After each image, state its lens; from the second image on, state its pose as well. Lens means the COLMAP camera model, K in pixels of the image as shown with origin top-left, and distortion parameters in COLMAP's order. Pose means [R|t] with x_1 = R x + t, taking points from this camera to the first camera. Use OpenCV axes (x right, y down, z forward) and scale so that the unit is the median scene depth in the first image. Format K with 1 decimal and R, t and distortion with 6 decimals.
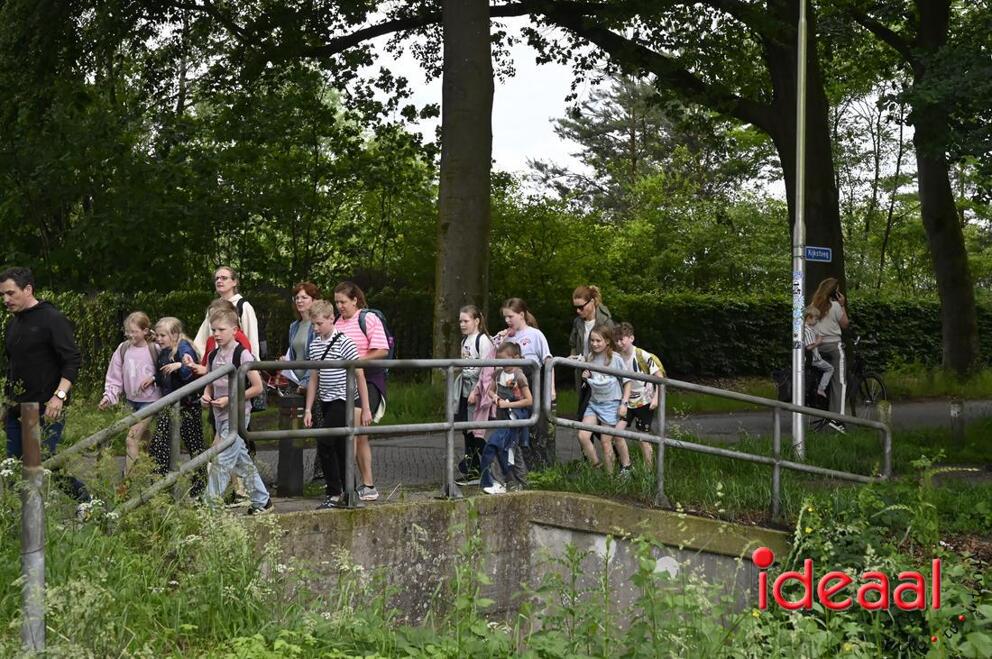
lens RADIAL K [[1802.6, 0, 496.0], [0, 1802.6, 329.5], [0, 0, 1]] dist [0.196829, 0.215593]
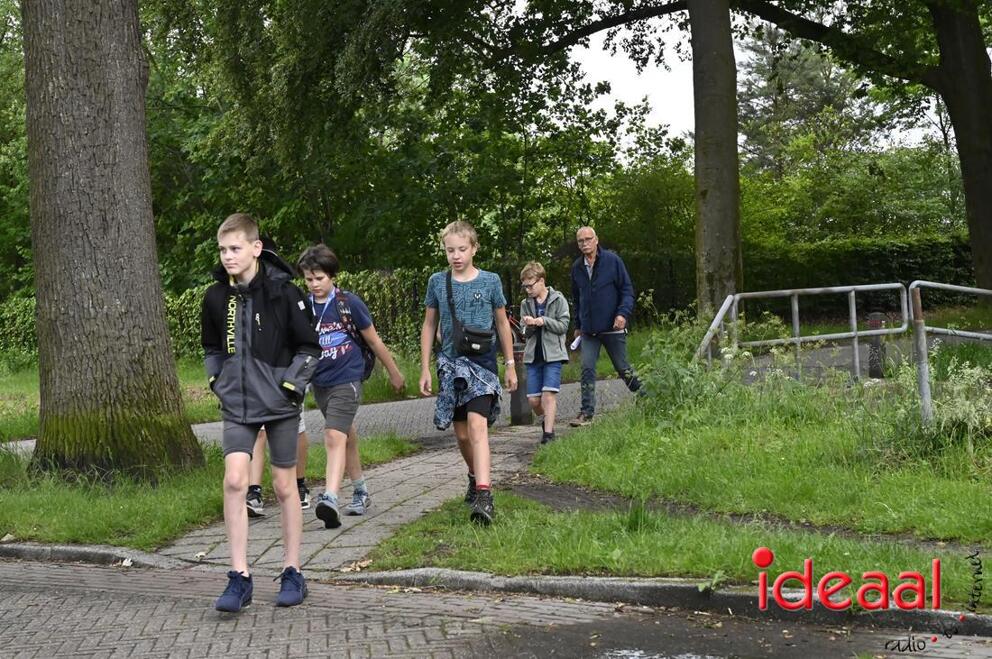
lens RADIAL K [[1802.6, 0, 496.0], [0, 1802.6, 329.5], [0, 0, 1]] dist [0.196829, 0.215593]
pose [[0.997432, -0.066795, -0.025837, -0.108086], [0.067226, 0.997606, 0.016193, 0.003692], [0.024693, -0.017888, 0.999535, -0.160822]]
